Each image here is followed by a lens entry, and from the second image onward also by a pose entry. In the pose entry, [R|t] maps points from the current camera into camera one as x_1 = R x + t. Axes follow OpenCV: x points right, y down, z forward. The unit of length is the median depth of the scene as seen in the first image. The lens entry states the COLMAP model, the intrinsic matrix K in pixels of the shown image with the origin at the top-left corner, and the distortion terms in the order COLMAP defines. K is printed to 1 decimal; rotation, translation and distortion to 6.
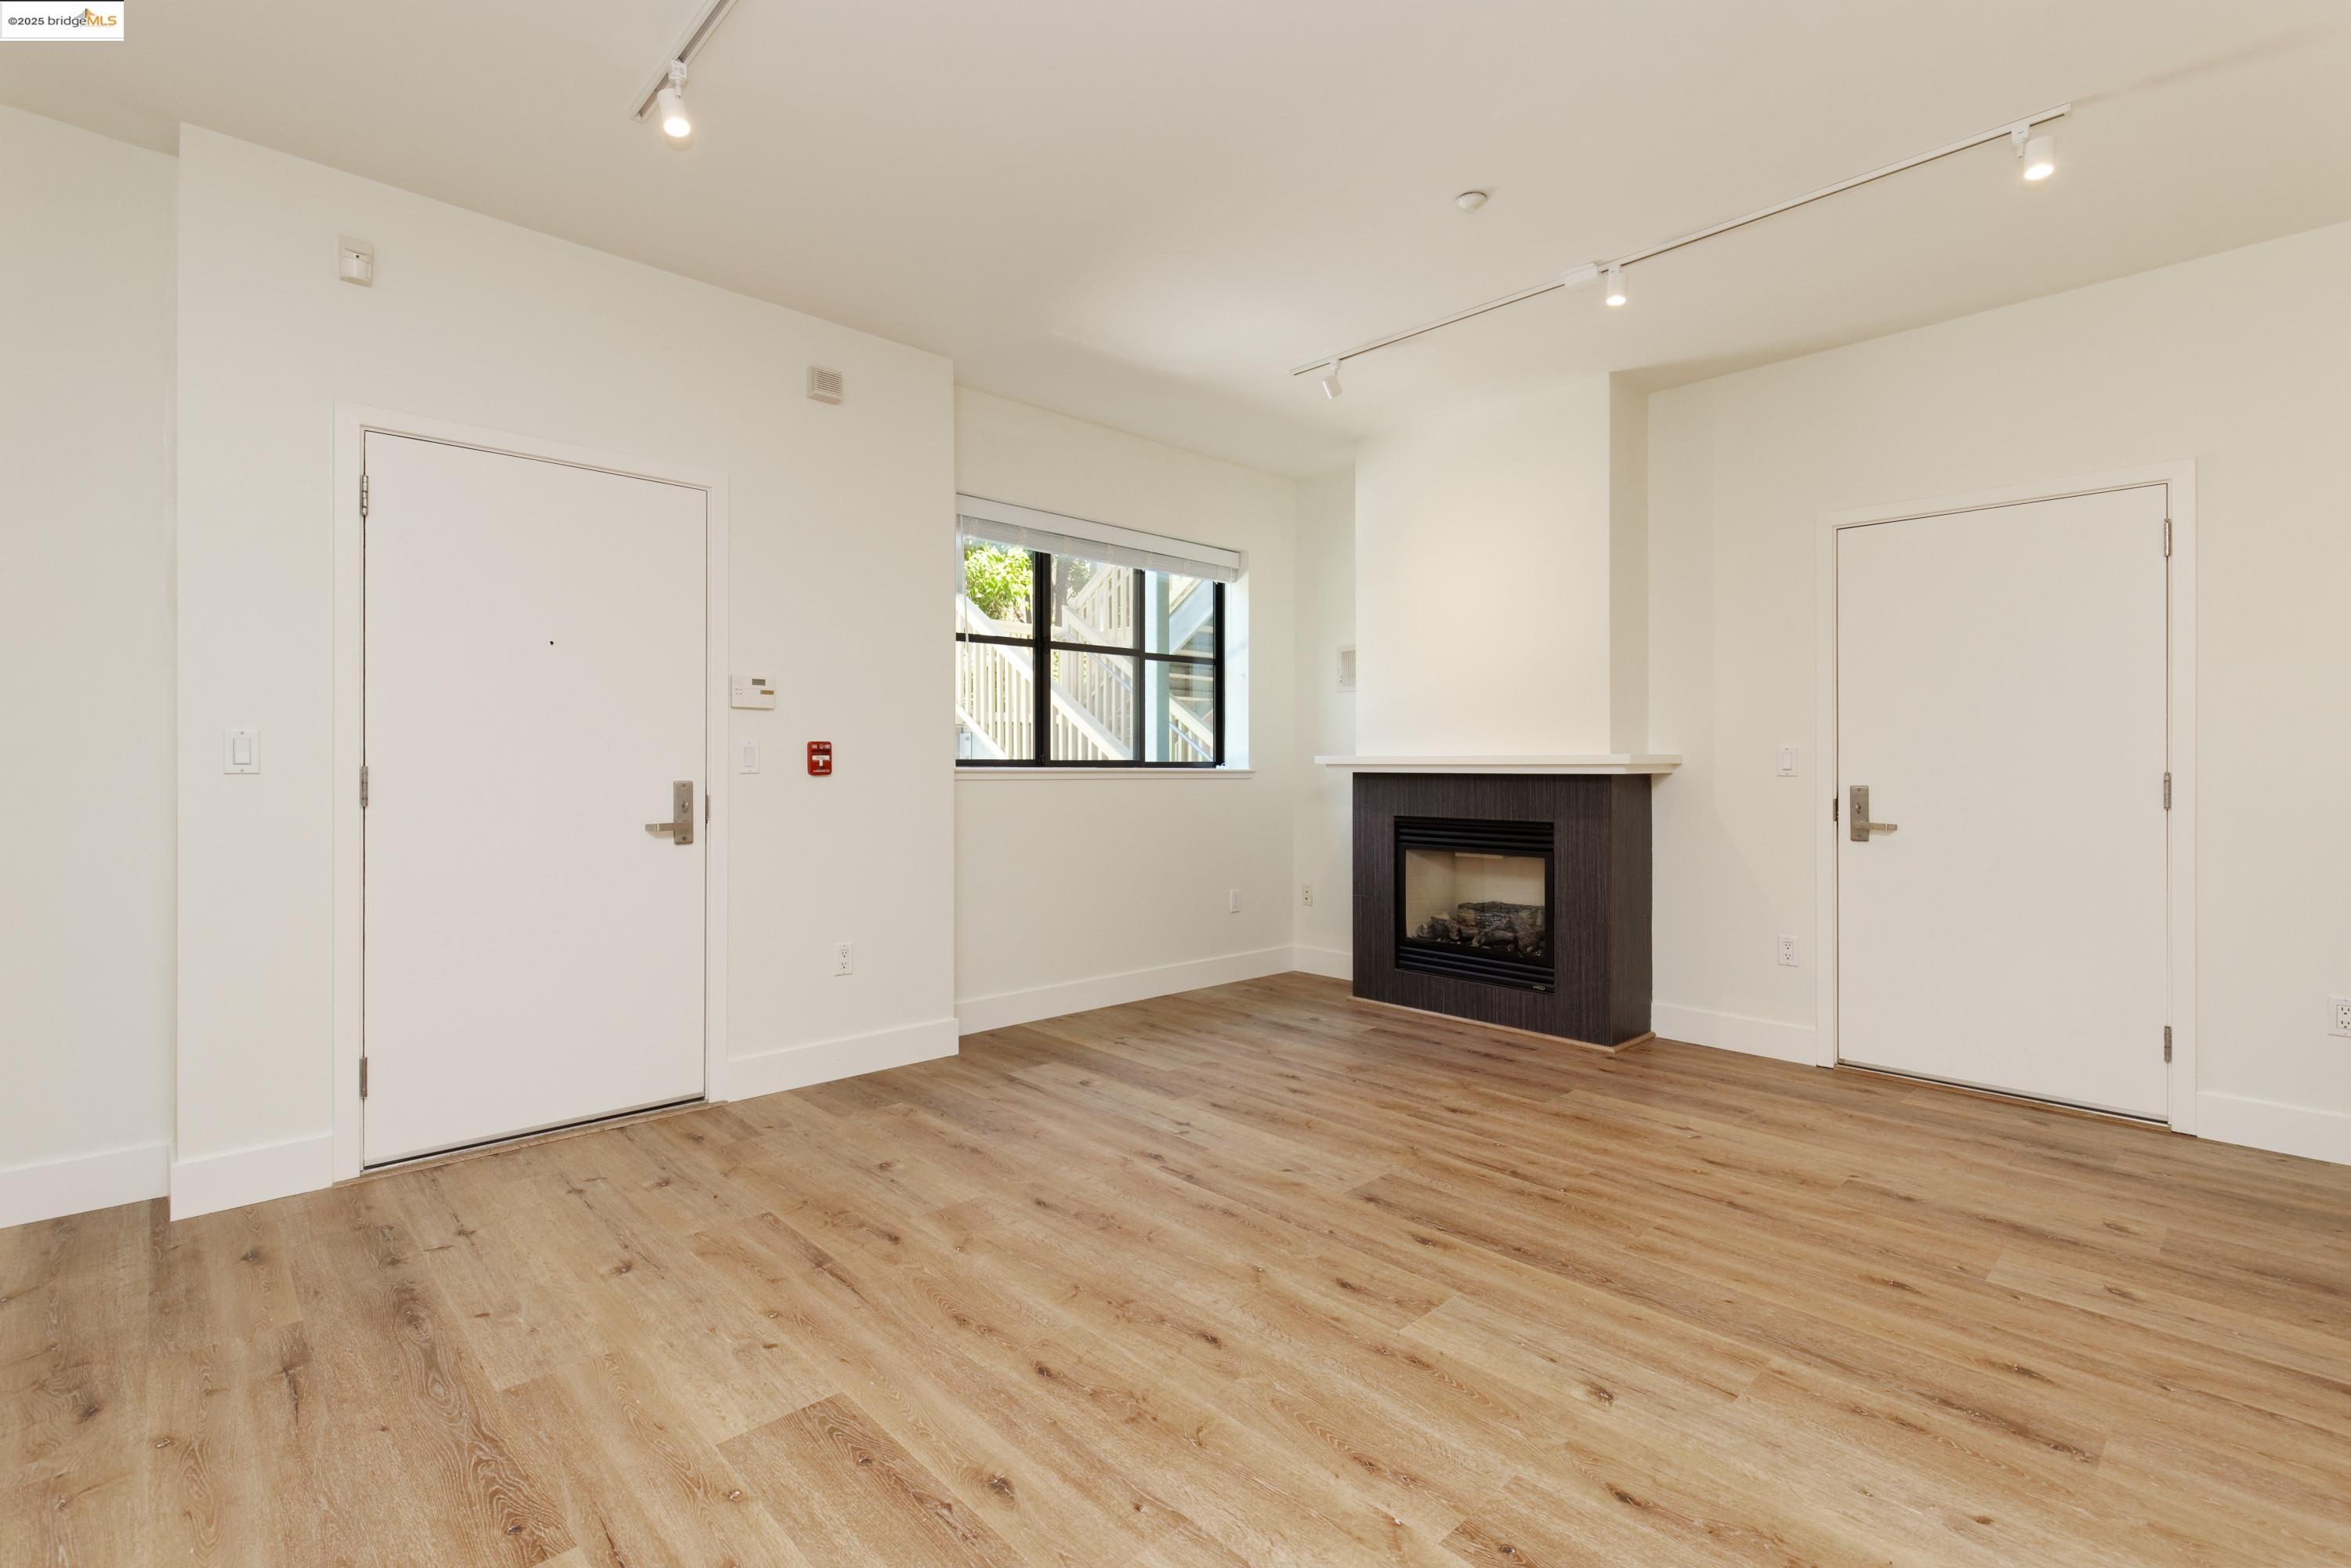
lens RADIAL K [[1078.7, 0, 1181.3], [0, 1078.7, 768.7], [0, 0, 1]] dist [0.006904, -0.001644]
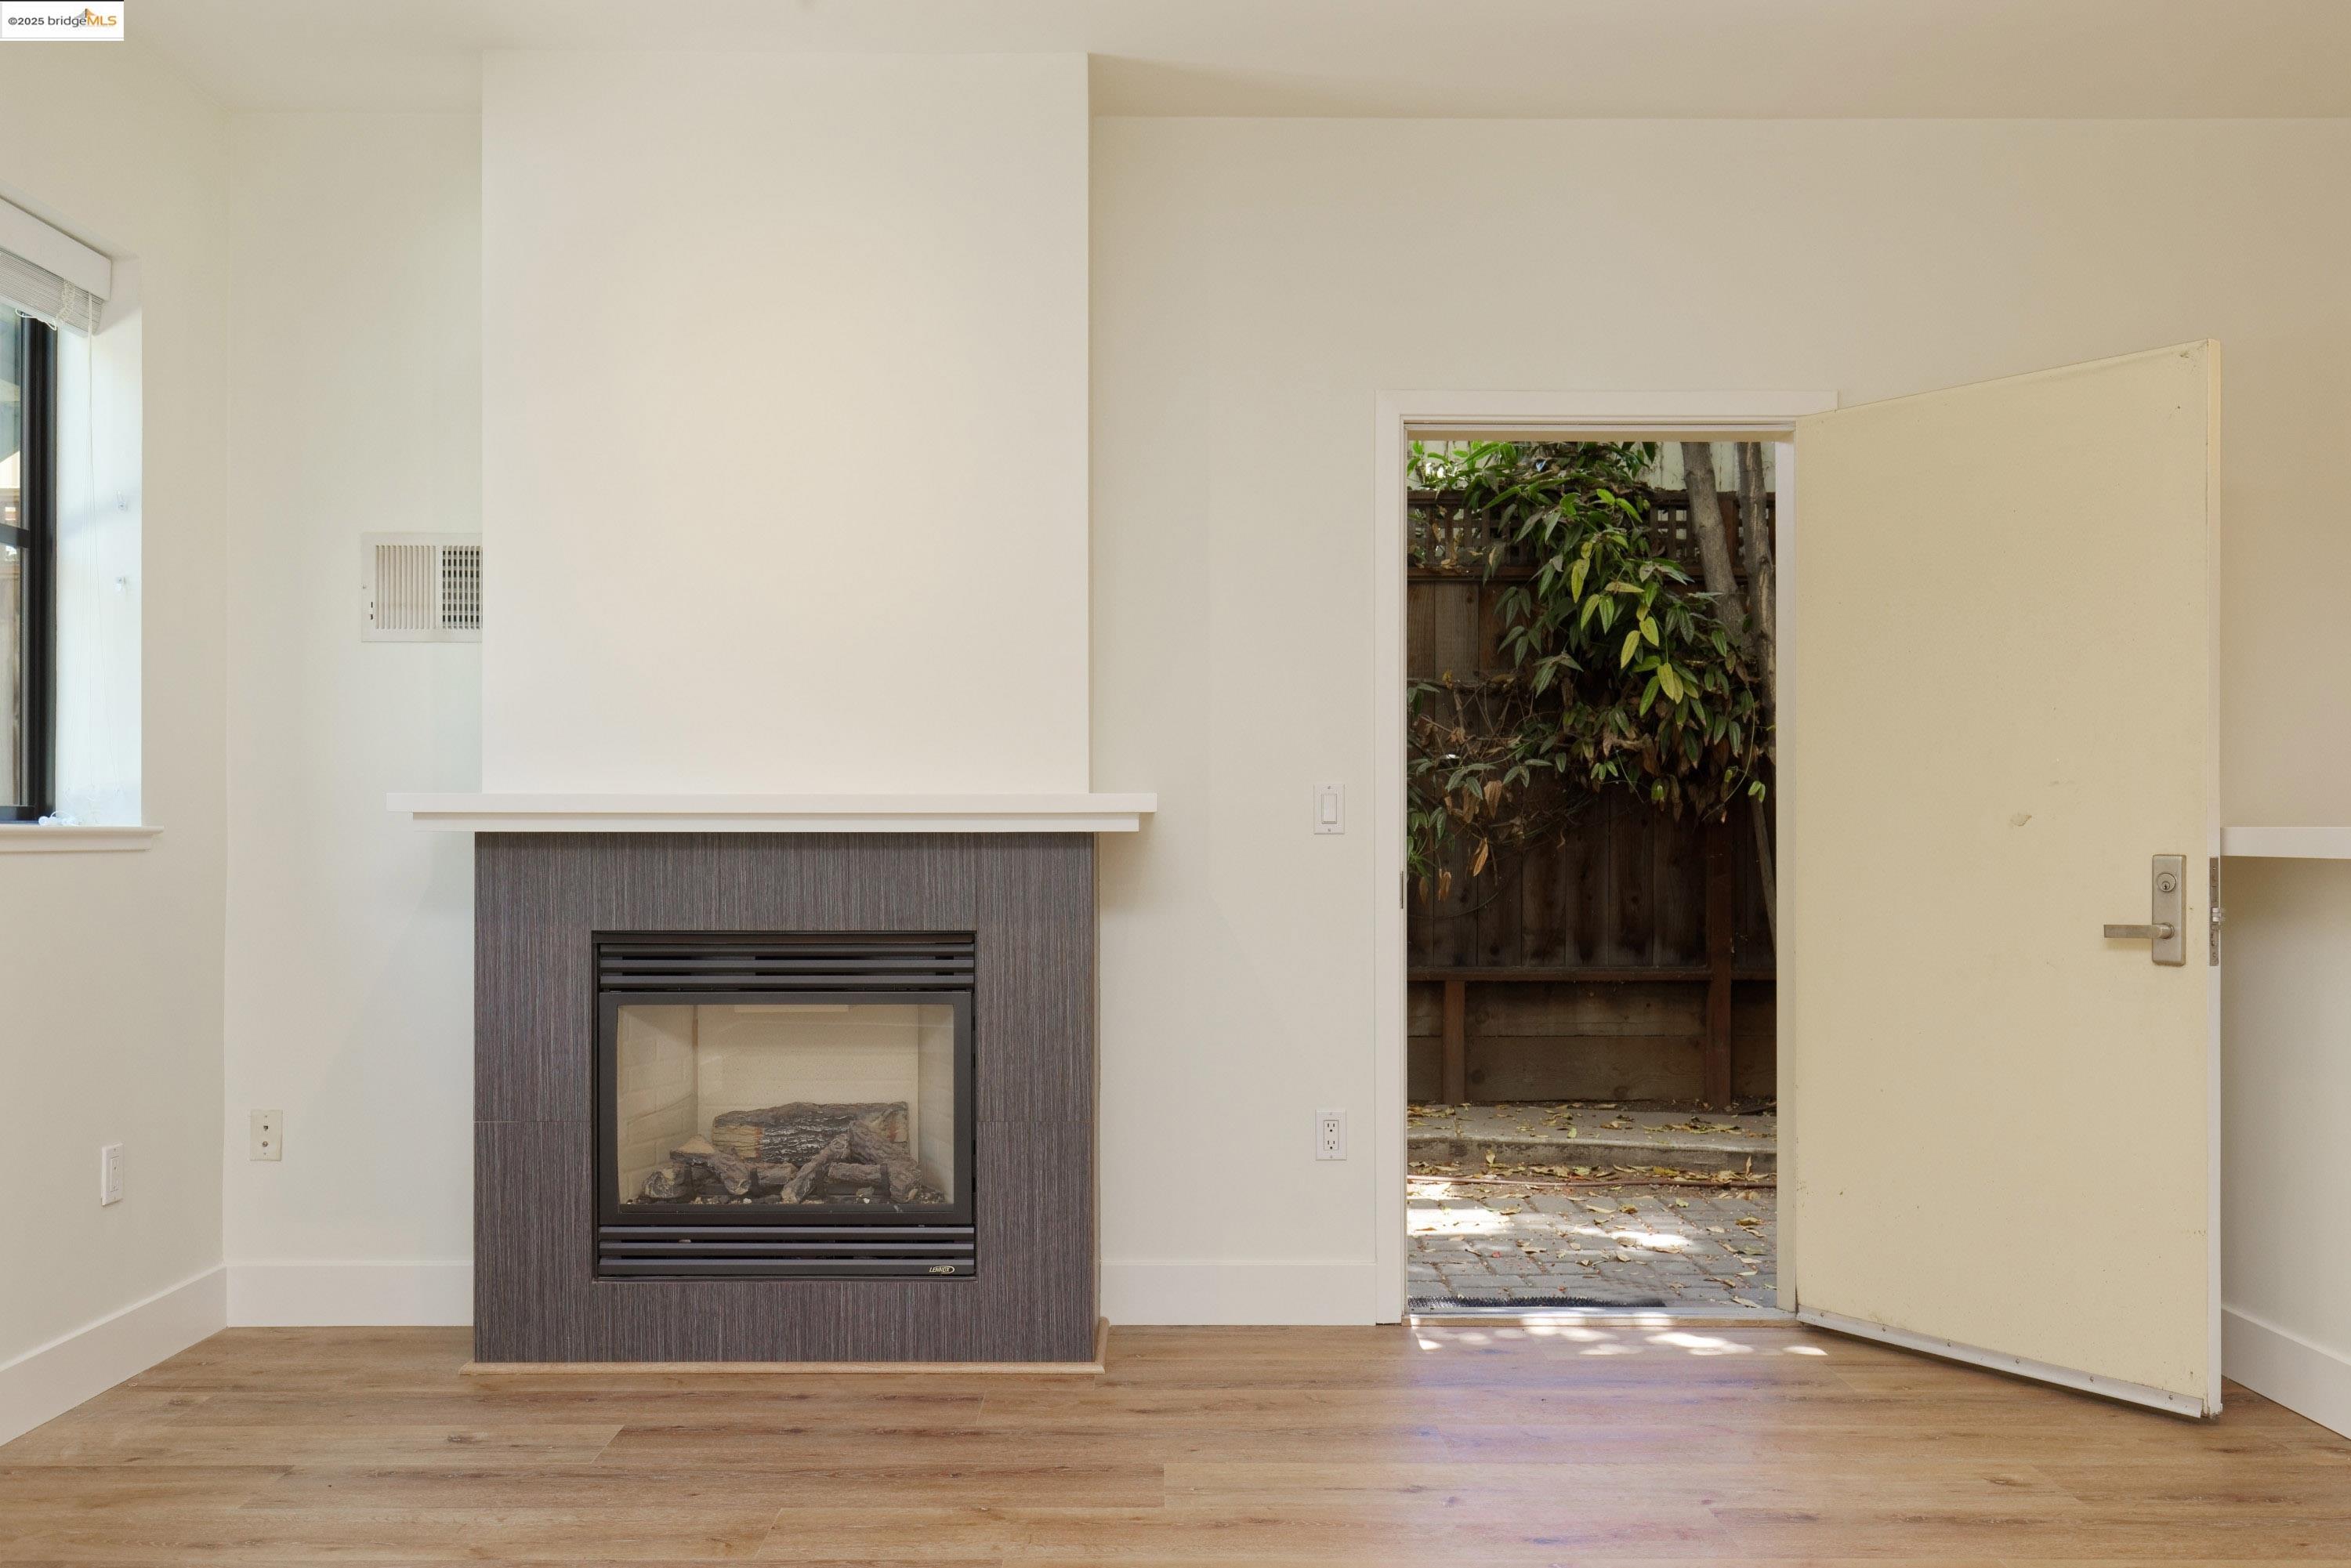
lens RADIAL K [[2041.3, 0, 1186.4], [0, 2041.3, 793.0], [0, 0, 1]] dist [0.002357, 0.015913]
pose [[0.683491, 0.001668, 0.729957, -0.354731], [0.002940, 0.999983, -0.005038, -0.010661], [-0.729953, 0.005589, 0.683474, 0.378725]]
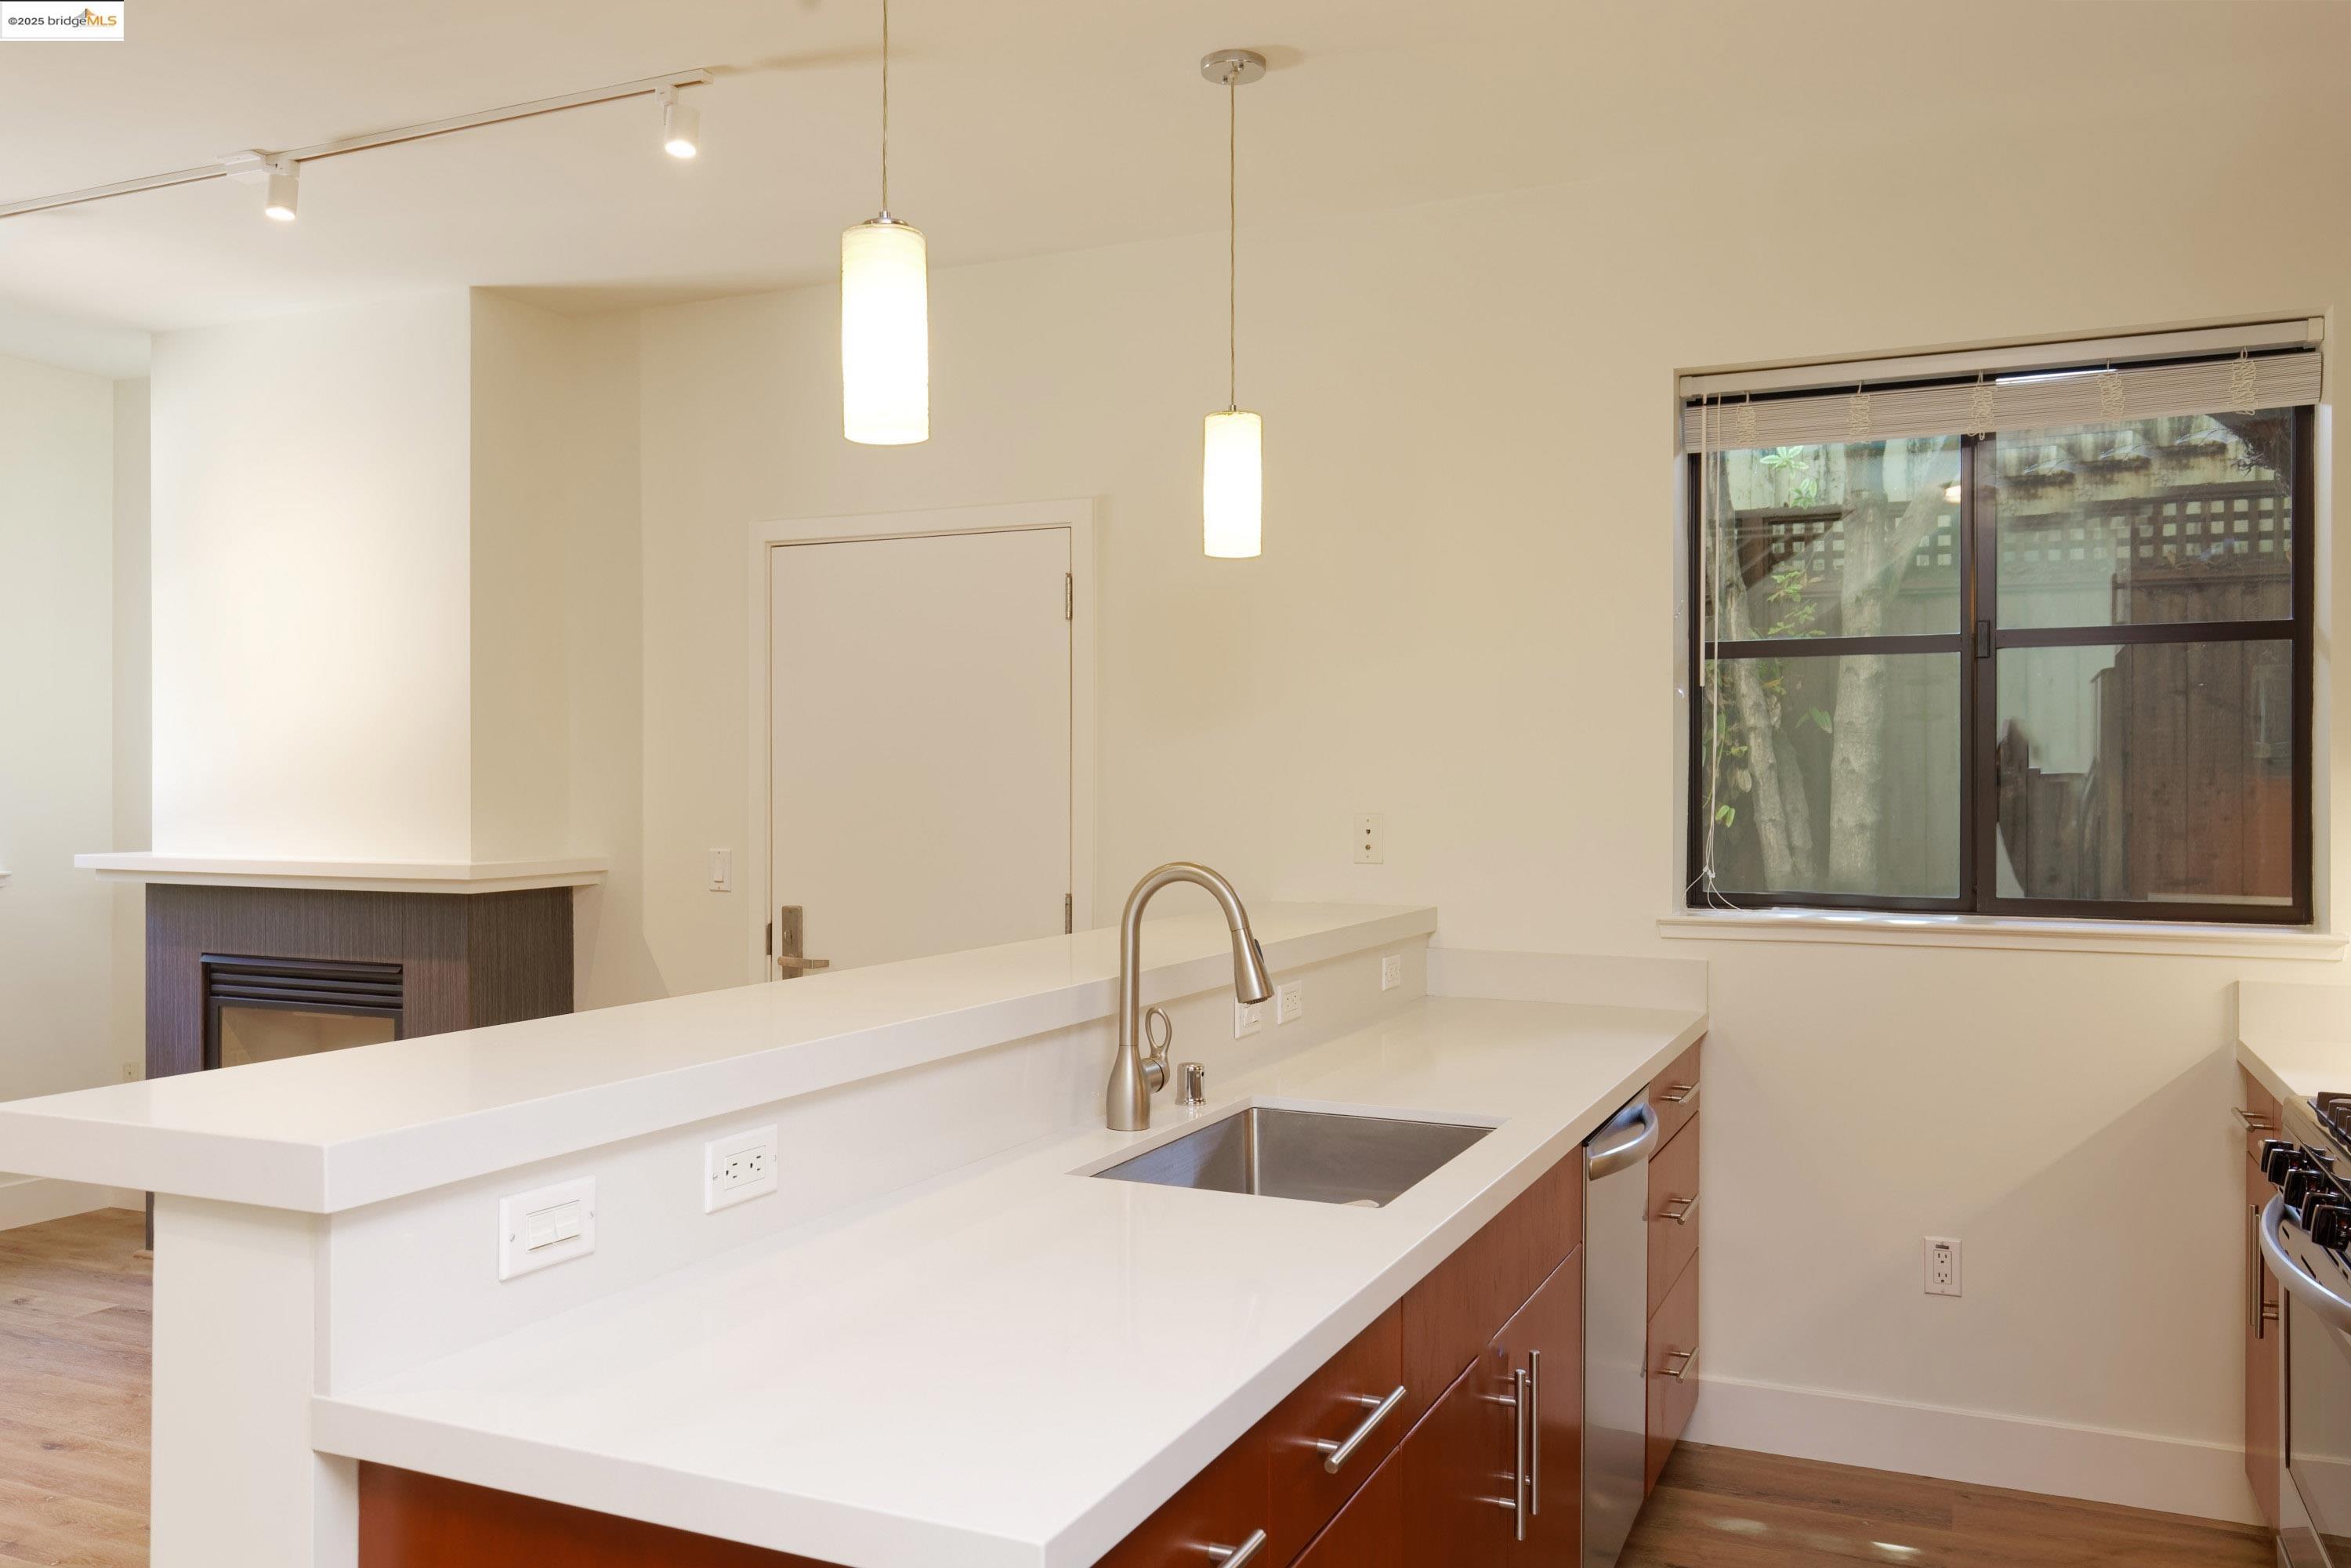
lens RADIAL K [[1844.1, 0, 1191.0], [0, 1844.1, 765.7], [0, 0, 1]] dist [0.004874, 0.010115]
pose [[0.930887, 0.004658, 0.365277, 0.495720], [-0.000064, 0.999921, -0.012588, -0.072927], [-0.365306, 0.011695, 0.930814, -0.278490]]
